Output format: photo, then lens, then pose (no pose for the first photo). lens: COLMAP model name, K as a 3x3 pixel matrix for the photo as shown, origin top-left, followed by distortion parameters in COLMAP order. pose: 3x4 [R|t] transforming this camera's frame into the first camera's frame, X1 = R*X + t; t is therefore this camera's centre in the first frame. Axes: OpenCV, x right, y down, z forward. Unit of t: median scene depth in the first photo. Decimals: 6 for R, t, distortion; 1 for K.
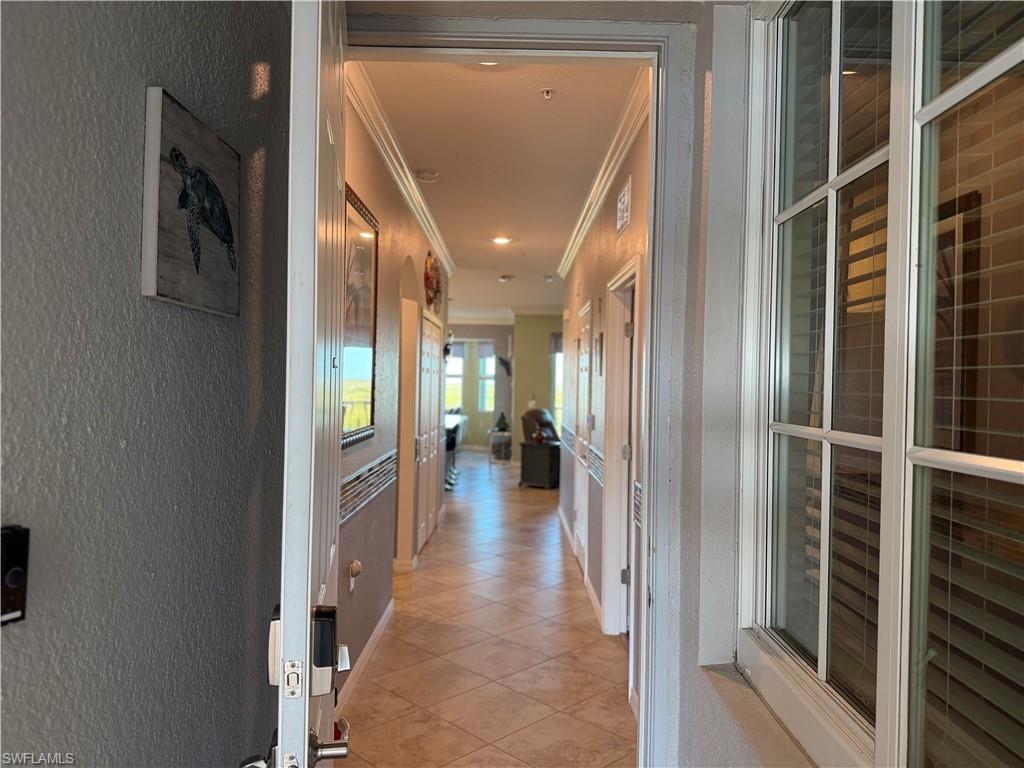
lens RADIAL K [[720.4, 0, 512.0], [0, 720.4, 384.0], [0, 0, 1]] dist [0.037741, -0.001779]
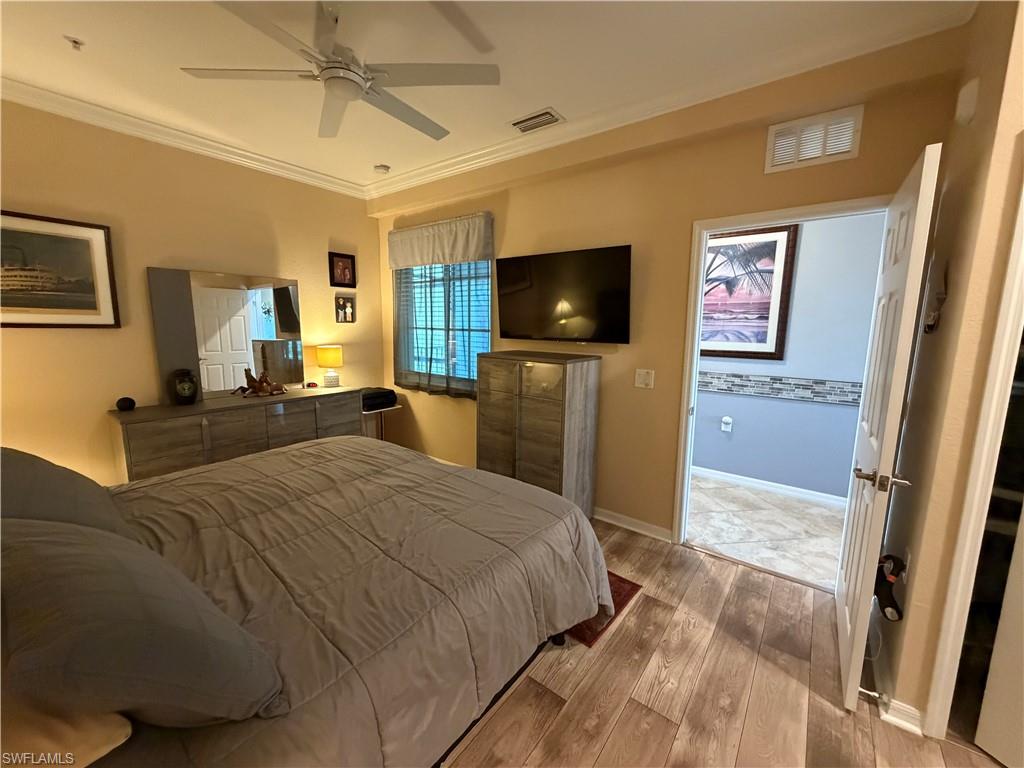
lens RADIAL K [[405.4, 0, 512.0], [0, 405.4, 384.0], [0, 0, 1]] dist [0.002789, 0.000068]
pose [[-0.611133, 0.087946, -0.786627, 0.406134], [-0.028238, 0.990753, 0.132706, 0.010546], [0.791024, 0.103314, -0.602999, 0.482525]]
